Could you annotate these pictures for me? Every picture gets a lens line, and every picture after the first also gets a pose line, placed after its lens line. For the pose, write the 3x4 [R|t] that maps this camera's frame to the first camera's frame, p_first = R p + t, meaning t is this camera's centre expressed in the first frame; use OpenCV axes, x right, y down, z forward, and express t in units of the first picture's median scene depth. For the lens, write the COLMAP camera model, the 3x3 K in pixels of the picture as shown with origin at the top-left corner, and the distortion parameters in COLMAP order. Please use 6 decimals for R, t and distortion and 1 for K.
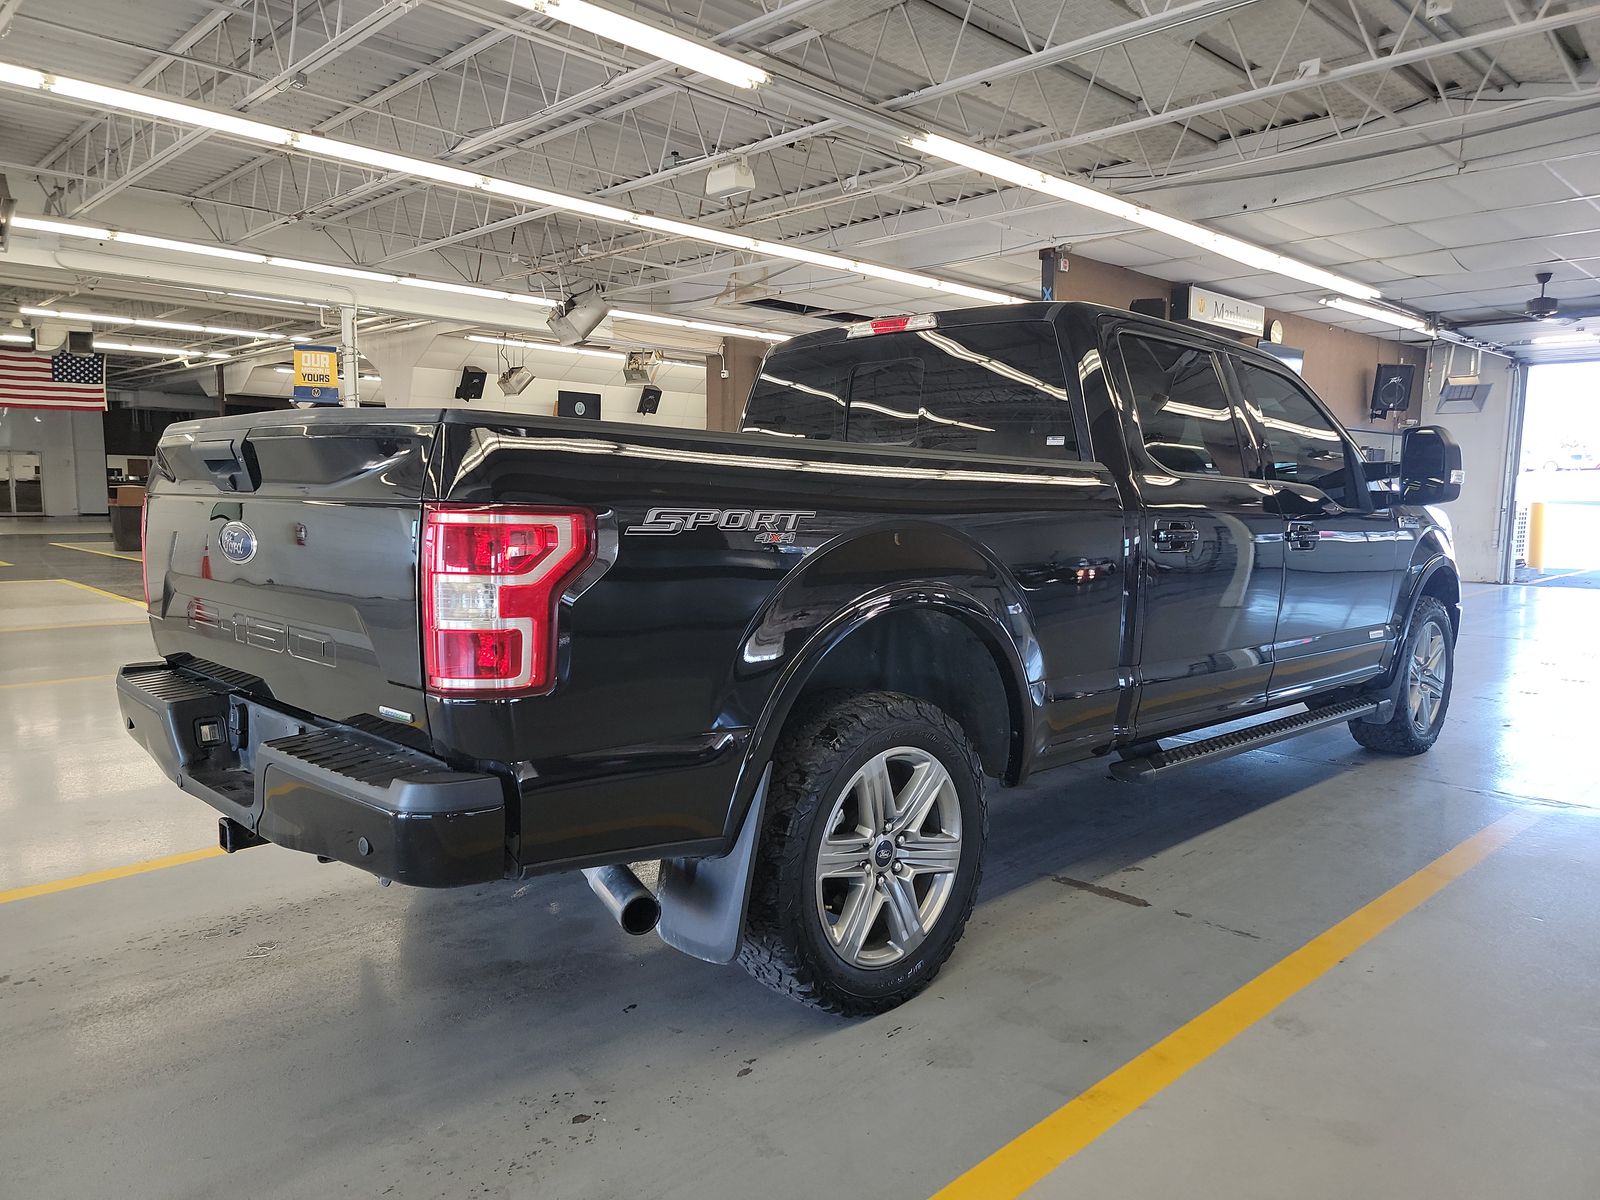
lens RADIAL K [[1092.4, 0, 797.8], [0, 1092.4, 635.4], [0, 0, 1]] dist [0.068604, -0.052623]
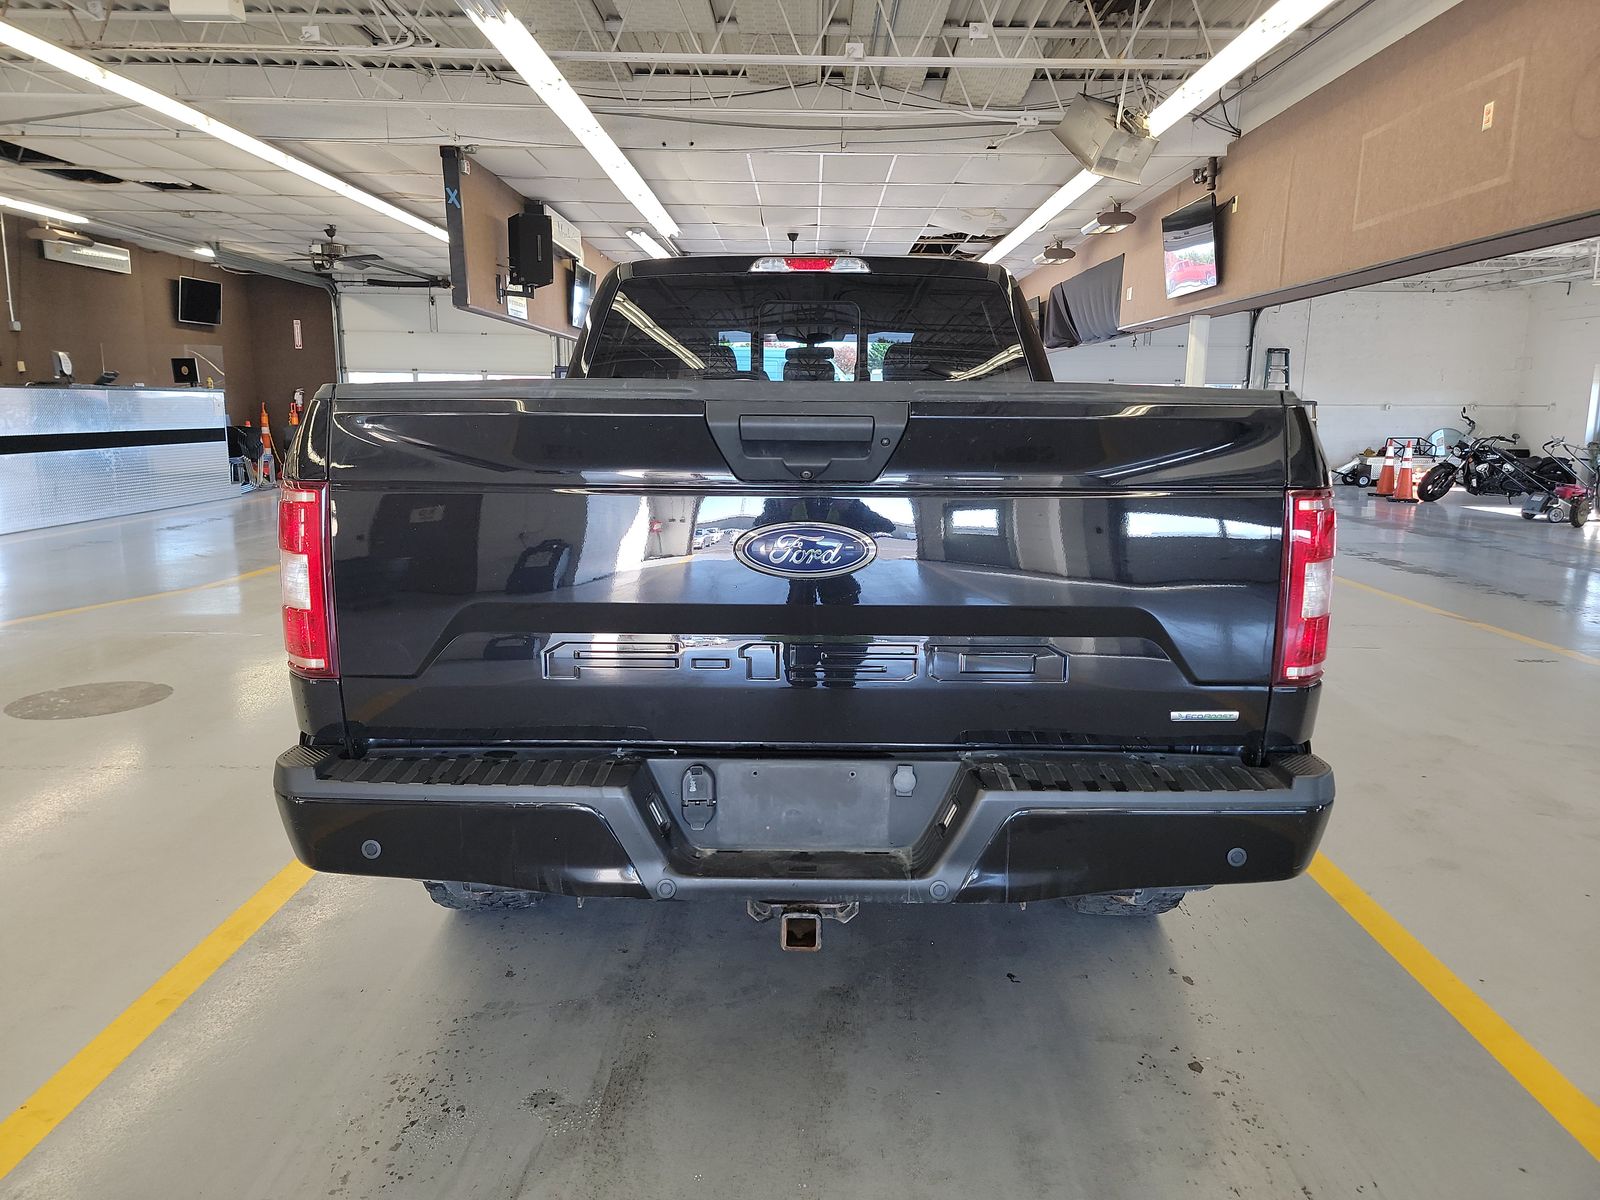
lens RADIAL K [[1111.9, 0, 793.5], [0, 1111.9, 598.7], [0, 0, 1]] dist [0.067676, -0.055445]
pose [[0.705901, -0.122204, 0.697689, -0.687645], [0.088278, 0.992503, 0.084526, -0.069828], [-0.702788, 0.001924, 0.711397, 0.312842]]
